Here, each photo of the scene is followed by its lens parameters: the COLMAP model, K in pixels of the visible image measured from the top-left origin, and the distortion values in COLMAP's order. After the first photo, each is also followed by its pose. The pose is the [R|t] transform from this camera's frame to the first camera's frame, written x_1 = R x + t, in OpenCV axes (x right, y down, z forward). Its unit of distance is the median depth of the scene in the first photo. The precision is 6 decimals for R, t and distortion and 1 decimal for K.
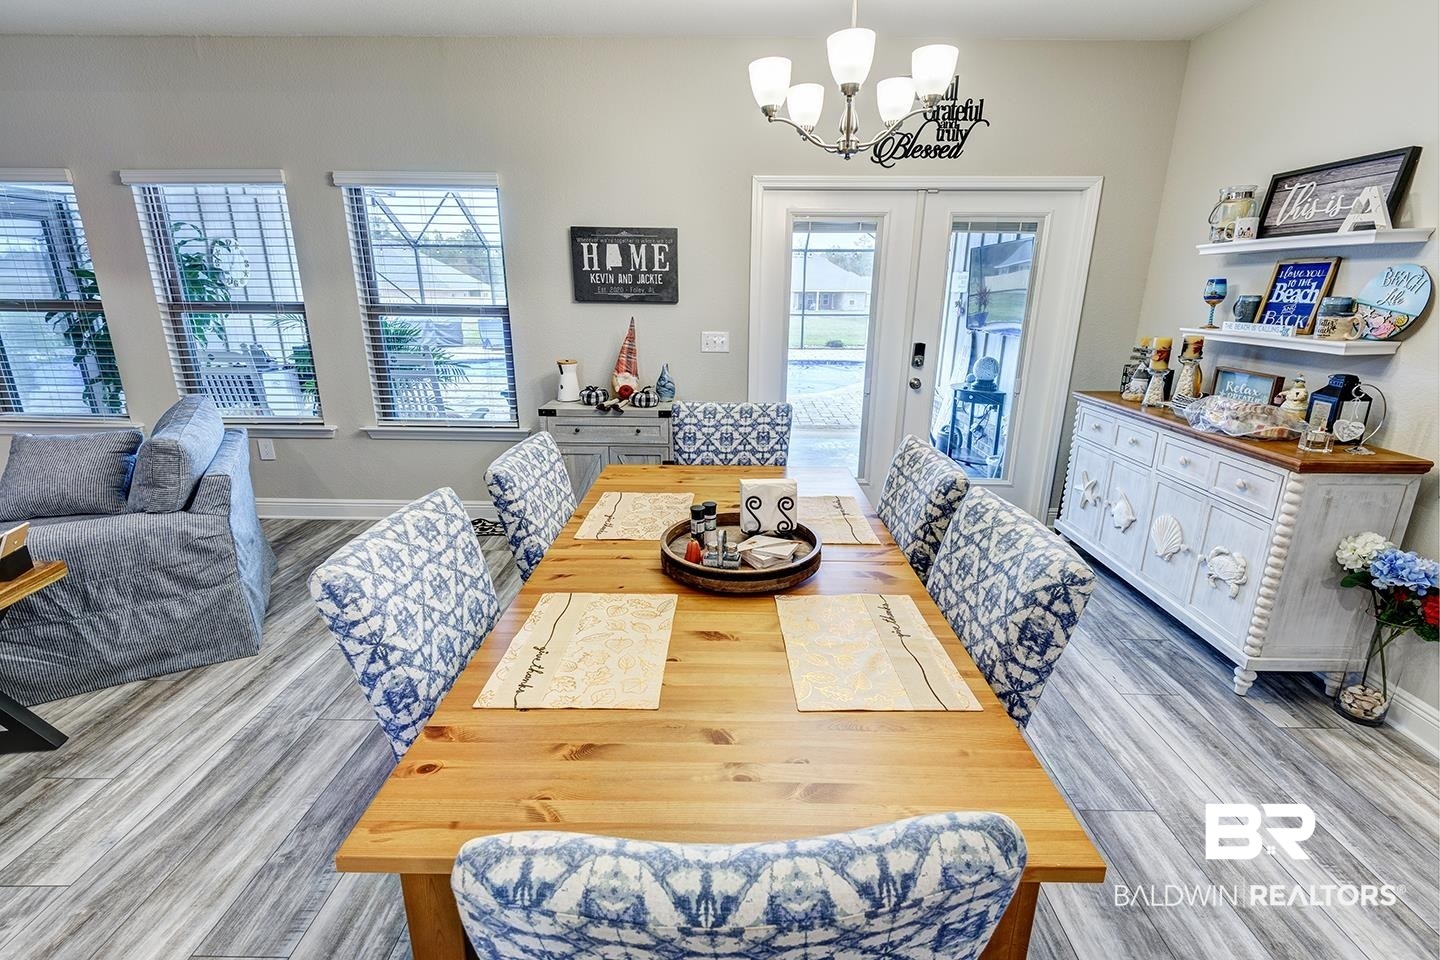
lens RADIAL K [[650.0, 0, 720.8], [0, 650.0, 479.1], [0, 0, 1]] dist [0.021665, -0.012927]
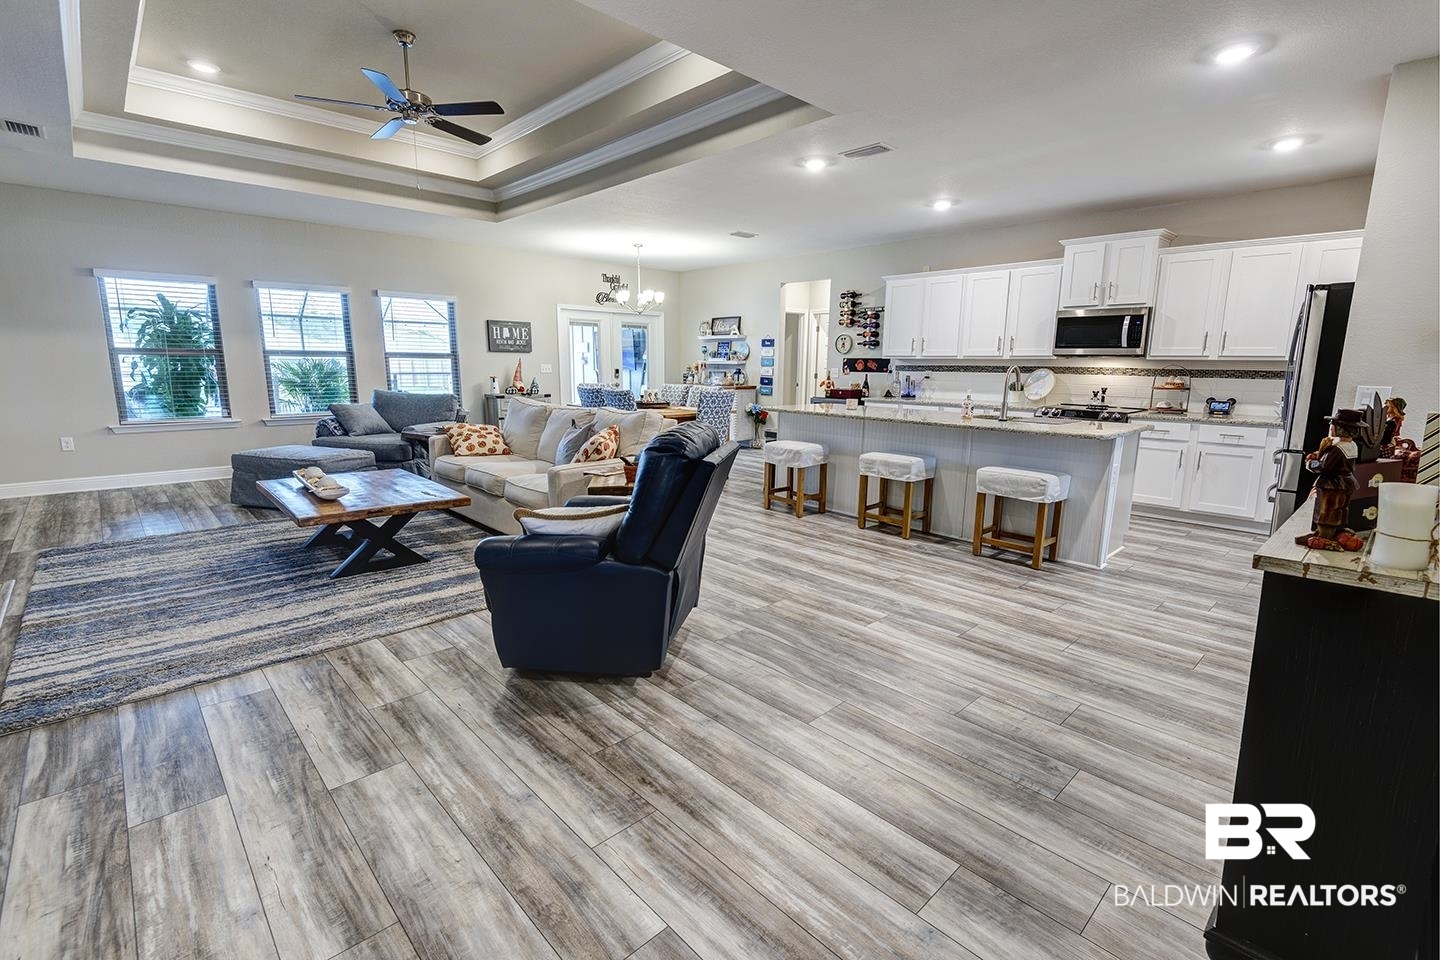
lens RADIAL K [[650.0, 0, 724.7], [0, 650.0, 478.4], [0, 0, 1]] dist [0.021665, -0.012927]
pose [[0.714993, -0.125362, 0.687800, -1.553762], [0.195750, 0.980340, -0.024806, 0.466408], [-0.671169, 0.152373, 0.725476, -1.396585]]
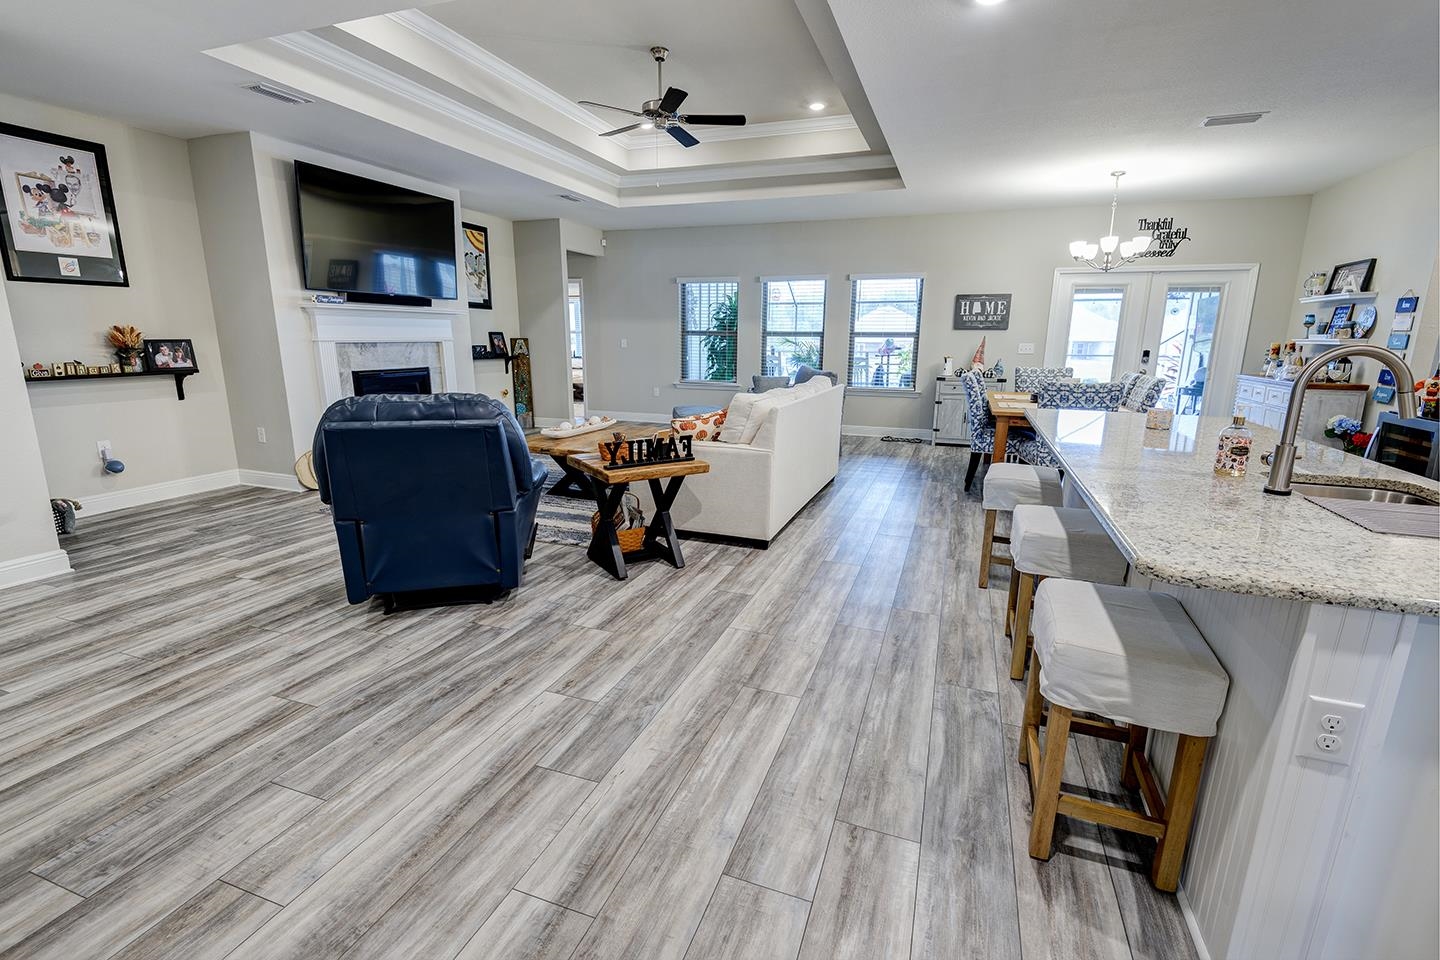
lens RADIAL K [[650.0, 0, 722.0], [0, 650.0, 479.1], [0, 0, 1]] dist [0.021665, -0.012927]
pose [[0.943473, 0.072599, -0.323402, -0.265717], [-0.096263, 0.993678, -0.057764, 0.490563], [0.317164, 0.085631, 0.944497, -1.443280]]
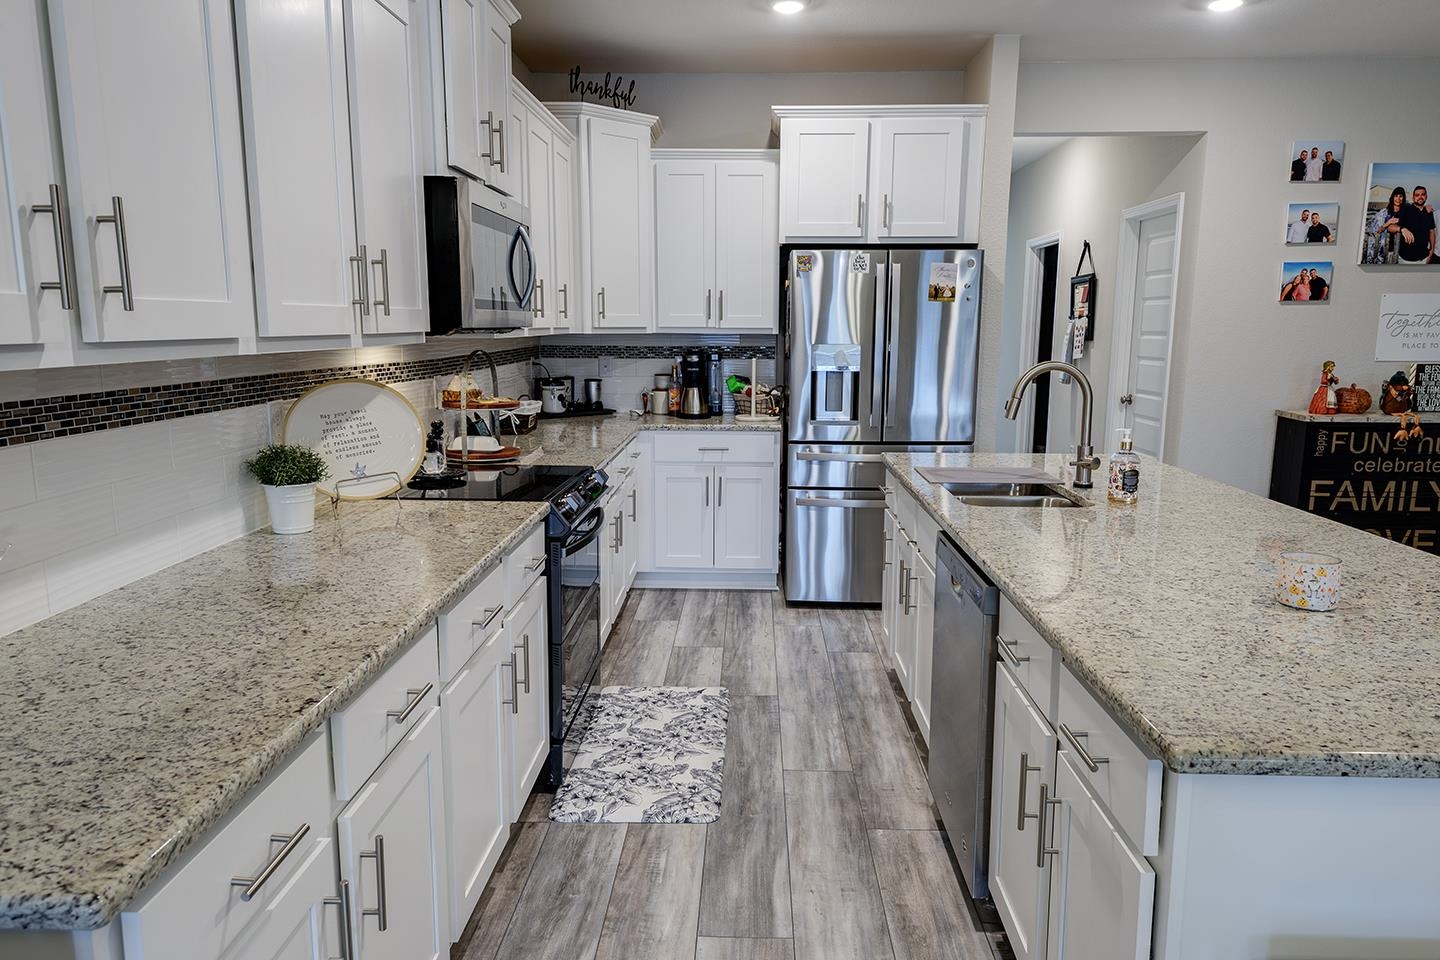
lens RADIAL K [[984.8, 0, 724.4], [0, 984.8, 485.5], [0, 0, 1]] dist [0.023367, -0.013928]
pose [[-0.999863, -0.011896, 0.011528, 0.381199], [-0.005616, 0.898114, 0.439726, -0.032780], [-0.015584, 0.439601, -0.898058, 0.216546]]
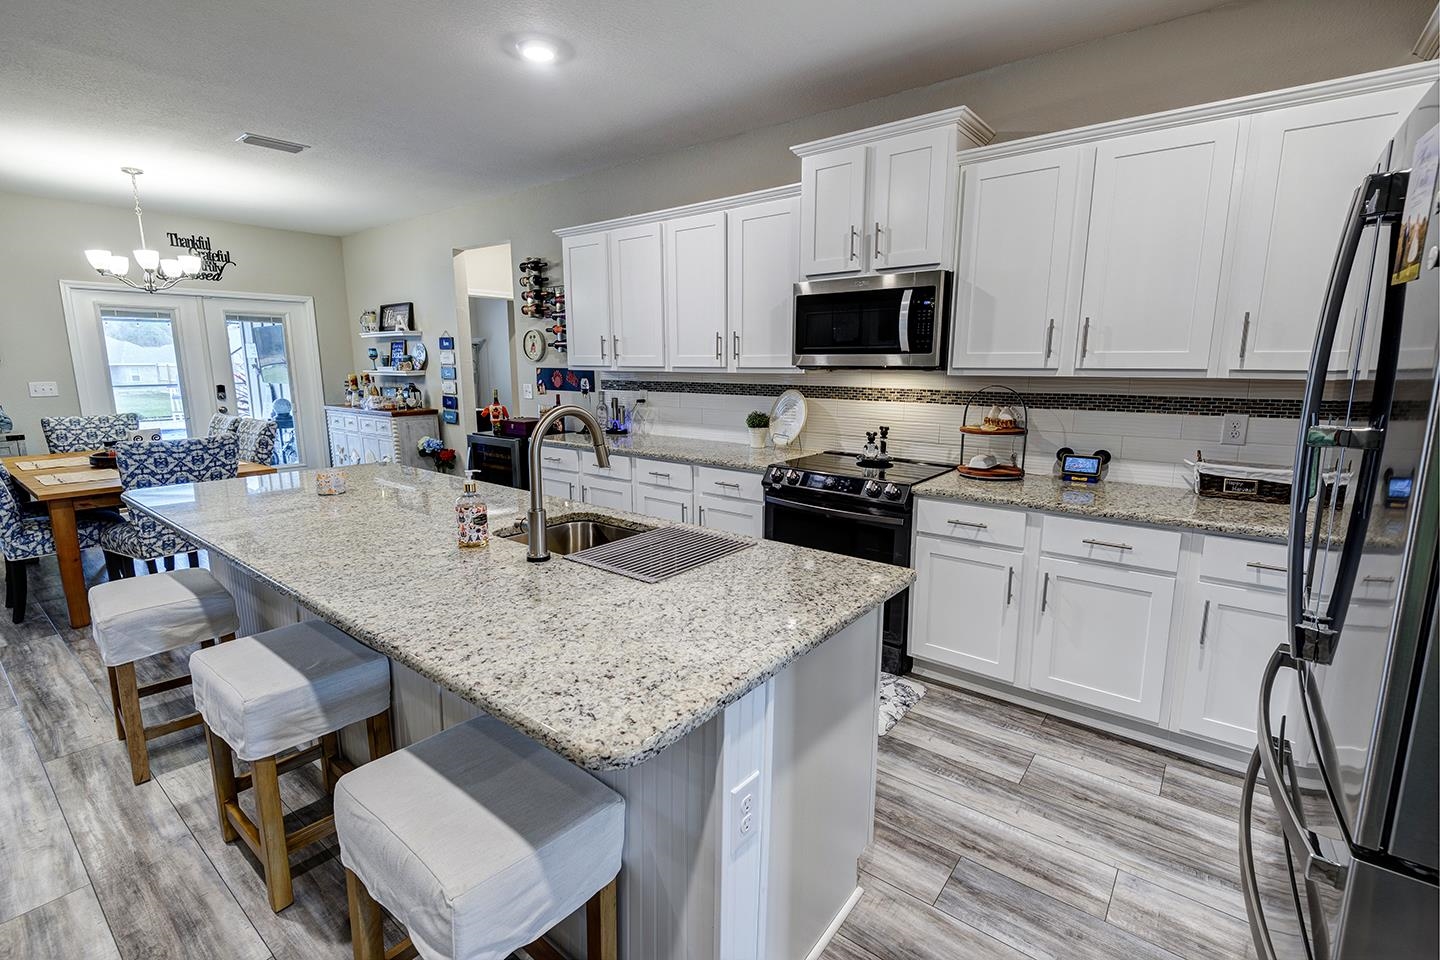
lens RADIAL K [[650.0, 0, 726.6], [0, 650.0, 476.5], [0, 0, 1]] dist [0.021665, -0.012927]
pose [[0.604861, -0.147501, 0.782551, -0.317369], [0.232326, 0.972631, 0.003756, 0.388182], [-0.761688, 0.179535, 0.622575, -1.219301]]
